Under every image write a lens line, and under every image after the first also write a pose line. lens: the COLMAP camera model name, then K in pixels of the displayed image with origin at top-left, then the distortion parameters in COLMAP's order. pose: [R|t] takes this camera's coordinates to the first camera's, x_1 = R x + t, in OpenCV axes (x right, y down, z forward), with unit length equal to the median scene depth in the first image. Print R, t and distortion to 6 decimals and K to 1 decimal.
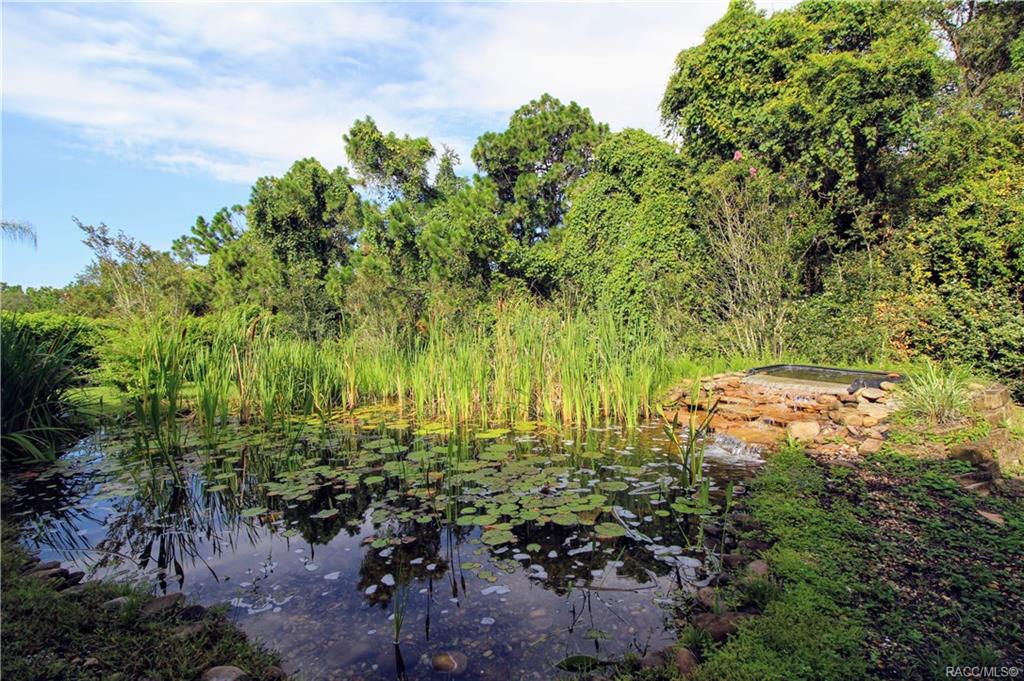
lens RADIAL K [[473.6, 0, 511.8], [0, 473.6, 331.1], [0, 0, 1]] dist [0.000872, -0.012339]
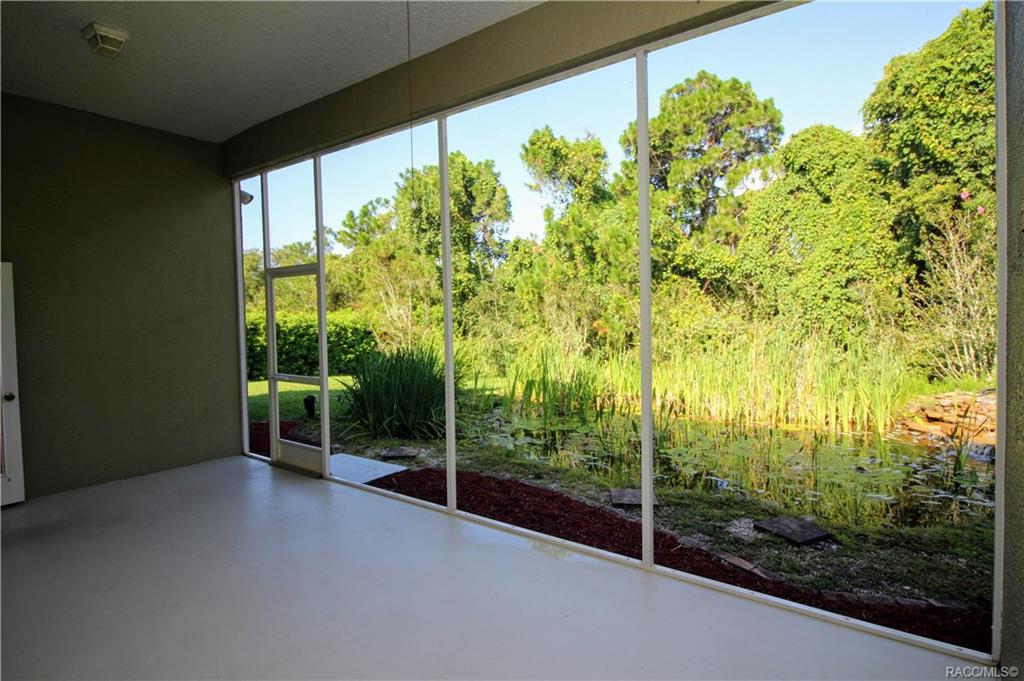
lens RADIAL K [[537.7, 0, 510.3], [0, 537.7, 330.2], [0, 0, 1]] dist [0.004337, -0.012183]
pose [[0.982049, 0.015516, -0.187987, -0.154166], [-0.009310, 0.999383, 0.033852, -0.039592], [0.188396, -0.031495, 0.981588, -0.206540]]
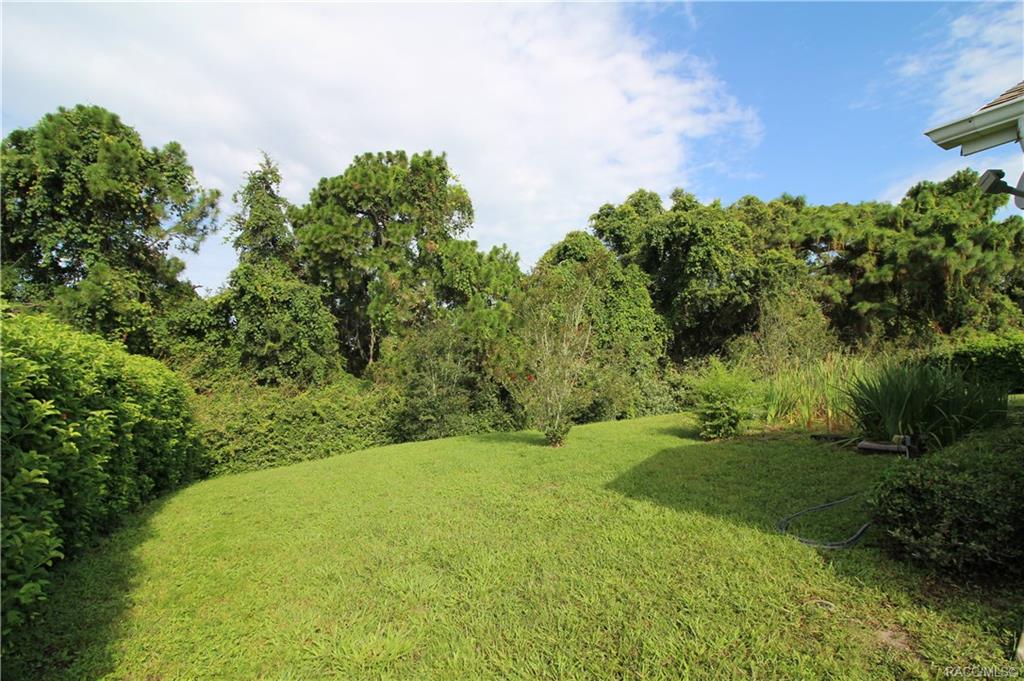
lens RADIAL K [[473.6, 0, 511.8], [0, 473.6, 331.1], [0, 0, 1]] dist [0.000872, -0.012339]
pose [[0.586068, 0.072973, 0.806969, -0.972618], [0.021039, 0.994230, -0.105187, 0.006563], [-0.809989, 0.078624, 0.581151, 0.372529]]
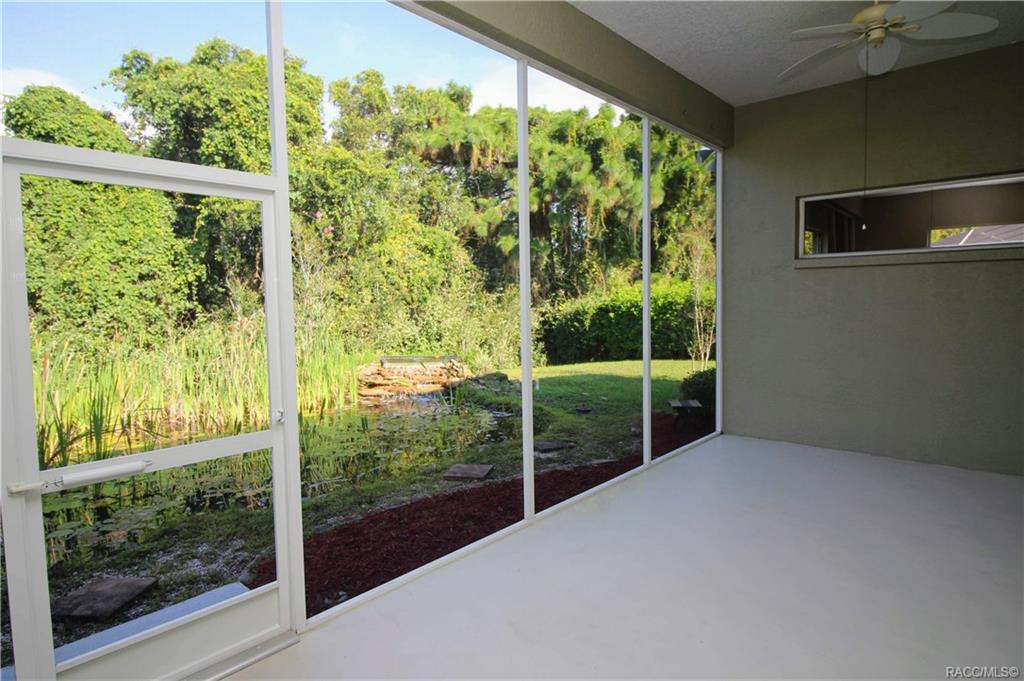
lens RADIAL K [[556.3, 0, 506.3], [0, 556.3, 330.8], [0, 0, 1]] dist [0.000044, -0.001012]
pose [[0.281361, -0.029177, 0.959158, -0.456353], [0.015855, 0.999543, 0.025755, -0.024594], [-0.959471, 0.007960, 0.281695, -0.002743]]
